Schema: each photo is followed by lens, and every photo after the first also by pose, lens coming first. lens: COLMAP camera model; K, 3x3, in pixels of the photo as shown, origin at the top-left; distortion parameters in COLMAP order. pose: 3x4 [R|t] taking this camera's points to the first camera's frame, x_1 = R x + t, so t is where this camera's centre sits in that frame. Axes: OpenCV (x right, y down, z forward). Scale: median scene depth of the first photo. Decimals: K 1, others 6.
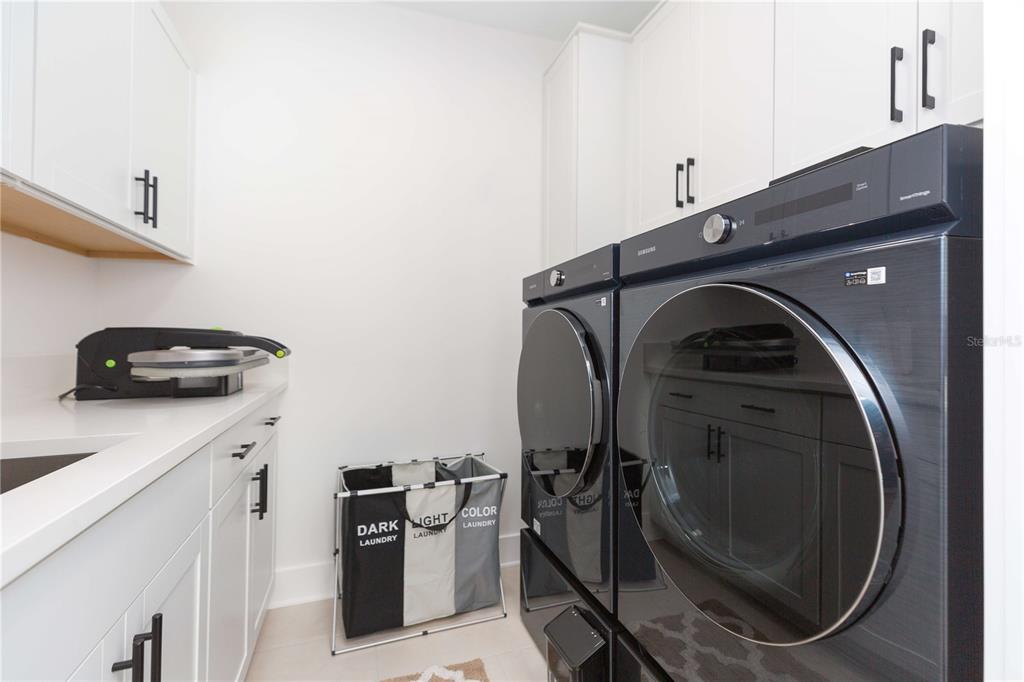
lens RADIAL K [[467.0, 0, 511.5], [0, 467.0, 338.1], [0, 0, 1]] dist [0.000047, 0.000022]
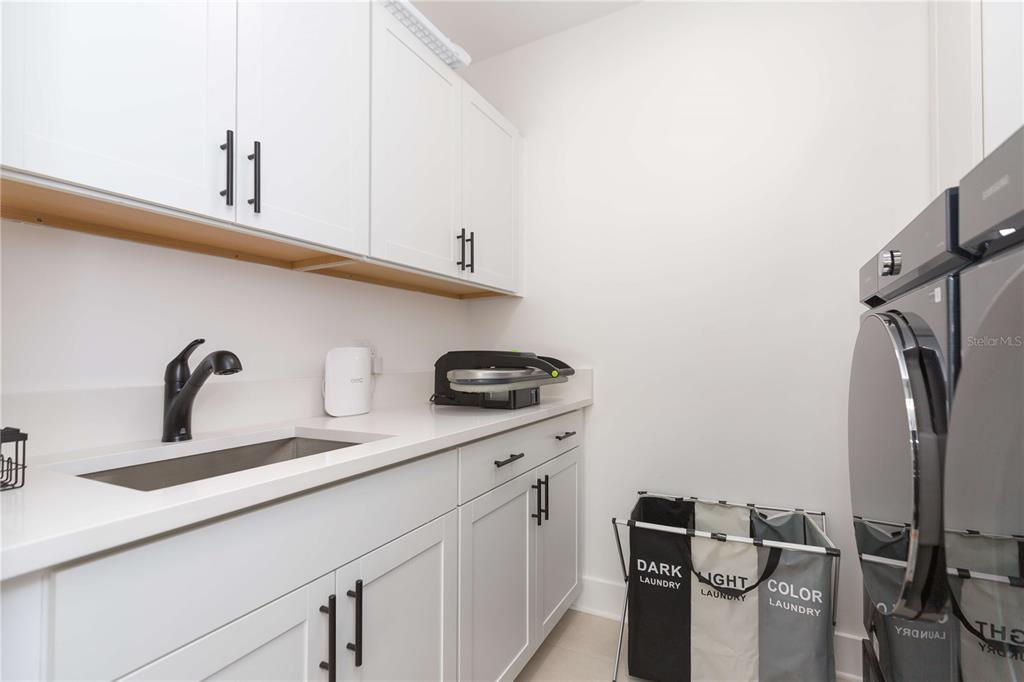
lens RADIAL K [[467.0, 0, 511.4], [0, 467.0, 349.1], [0, 0, 1]] dist [0.000047, 0.000022]
pose [[0.675333, -0.016848, -0.737321, 0.191702], [0.010547, 0.999857, -0.013187, -0.007982], [0.737438, 0.001129, 0.675414, 0.176977]]
